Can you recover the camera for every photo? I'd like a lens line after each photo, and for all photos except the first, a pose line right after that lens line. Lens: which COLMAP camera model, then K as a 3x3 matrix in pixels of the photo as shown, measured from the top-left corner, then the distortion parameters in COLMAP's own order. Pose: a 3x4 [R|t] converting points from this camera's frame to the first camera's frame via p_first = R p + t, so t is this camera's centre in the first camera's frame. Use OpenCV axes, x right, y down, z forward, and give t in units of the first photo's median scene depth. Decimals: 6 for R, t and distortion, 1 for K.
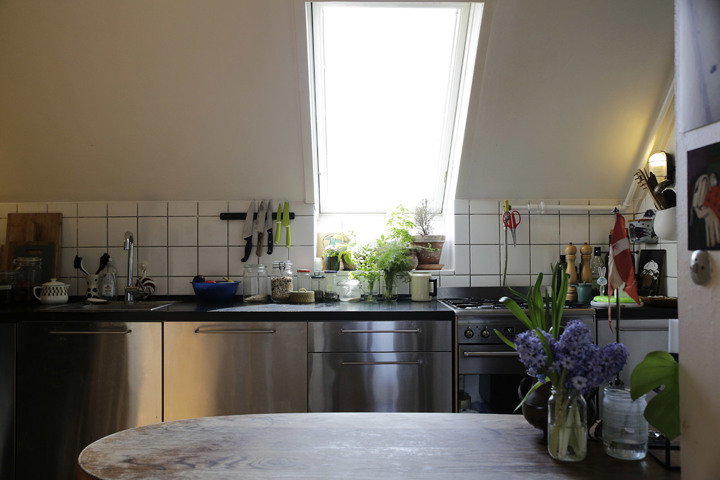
lens RADIAL K [[639.3, 0, 360.9], [0, 639.3, 240.4], [0, 0, 1]] dist [-0.006228, 0.000269]
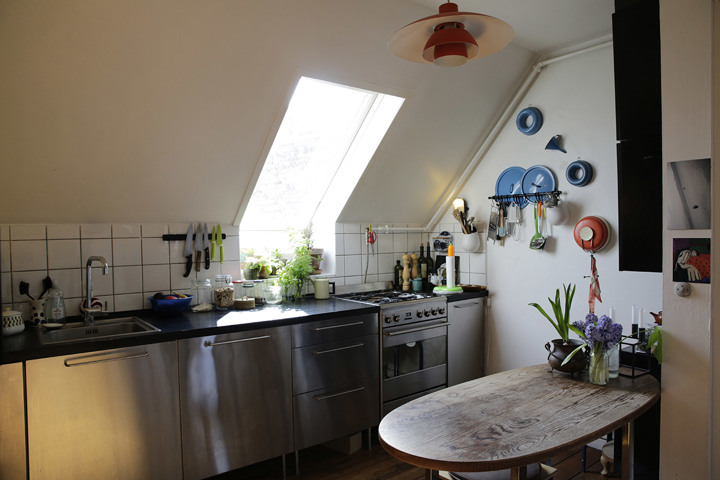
lens RADIAL K [[496.3, 0, 359.6], [0, 496.3, 236.4], [0, 0, 1]] dist [-0.075644, 0.001462]
pose [[0.785616, -0.013180, 0.618574, -0.481693], [-0.002991, 0.999681, 0.025099, -0.062322], [-0.618707, -0.021568, 0.785326, 0.116079]]
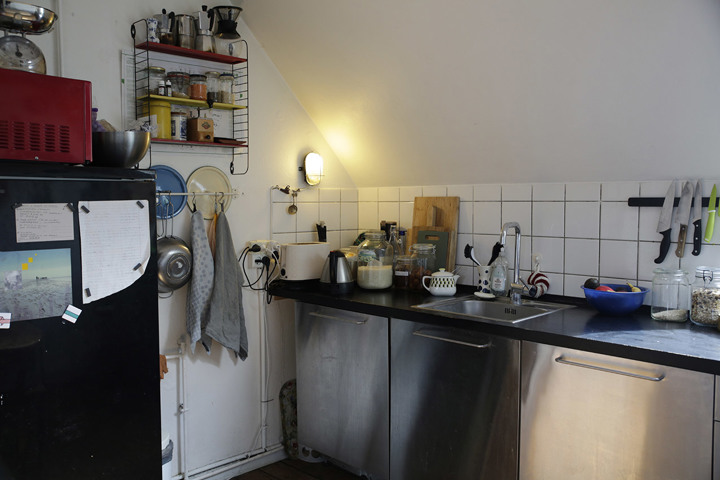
lens RADIAL K [[639.3, 0, 358.9], [0, 639.3, 241.5], [0, 0, 1]] dist [-0.006228, 0.000269]
pose [[0.712282, 0.050557, -0.700070, 0.088320], [0.007596, 0.996789, 0.079714, -0.053856], [0.701852, -0.062097, 0.709611, 0.227647]]
